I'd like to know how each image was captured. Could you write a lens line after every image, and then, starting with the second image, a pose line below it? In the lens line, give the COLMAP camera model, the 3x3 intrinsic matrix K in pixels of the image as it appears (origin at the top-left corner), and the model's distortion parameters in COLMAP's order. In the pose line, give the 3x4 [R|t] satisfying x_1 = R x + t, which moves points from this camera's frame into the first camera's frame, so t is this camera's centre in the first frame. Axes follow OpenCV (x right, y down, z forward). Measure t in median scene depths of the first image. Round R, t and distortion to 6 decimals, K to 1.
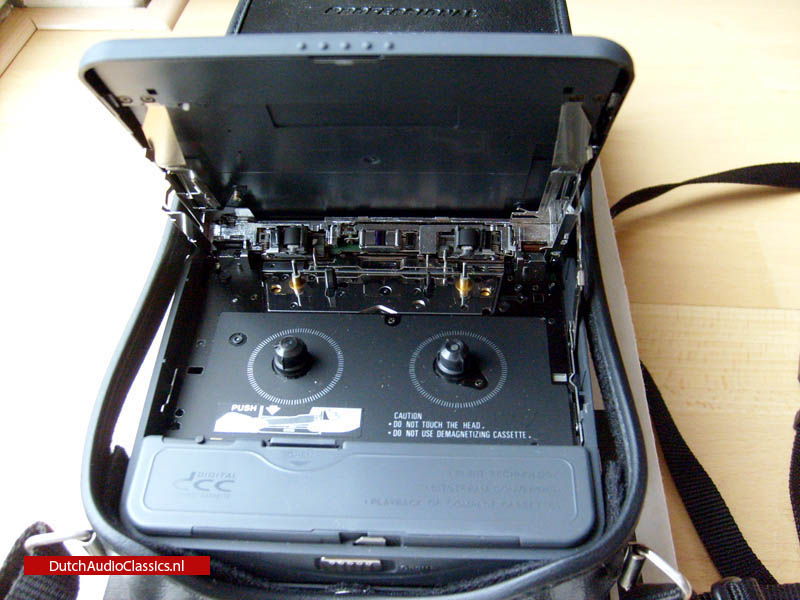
lens RADIAL K [[833.2, 0, 401.6], [0, 833.2, 298.2], [0, 0, 1]] dist [-0.131072, 0.000000]
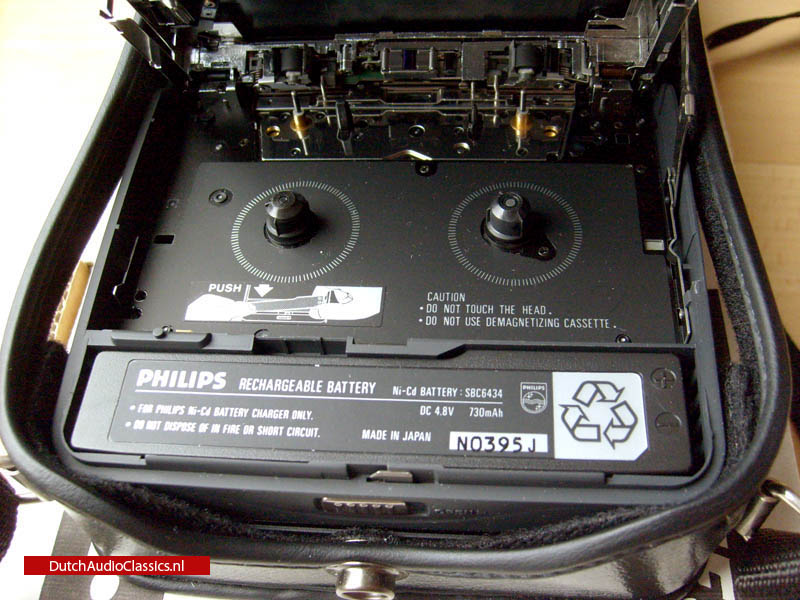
lens RADIAL K [[833.2, 0, 402.8], [0, 833.2, 307.2], [0, 0, 1]] dist [-0.131072, 0.000000]
pose [[0.998519, -0.002578, -0.054346, 0.009208], [0.011132, 0.987425, 0.157694, 0.033833], [0.053256, -0.158066, 0.985991, 0.268888]]
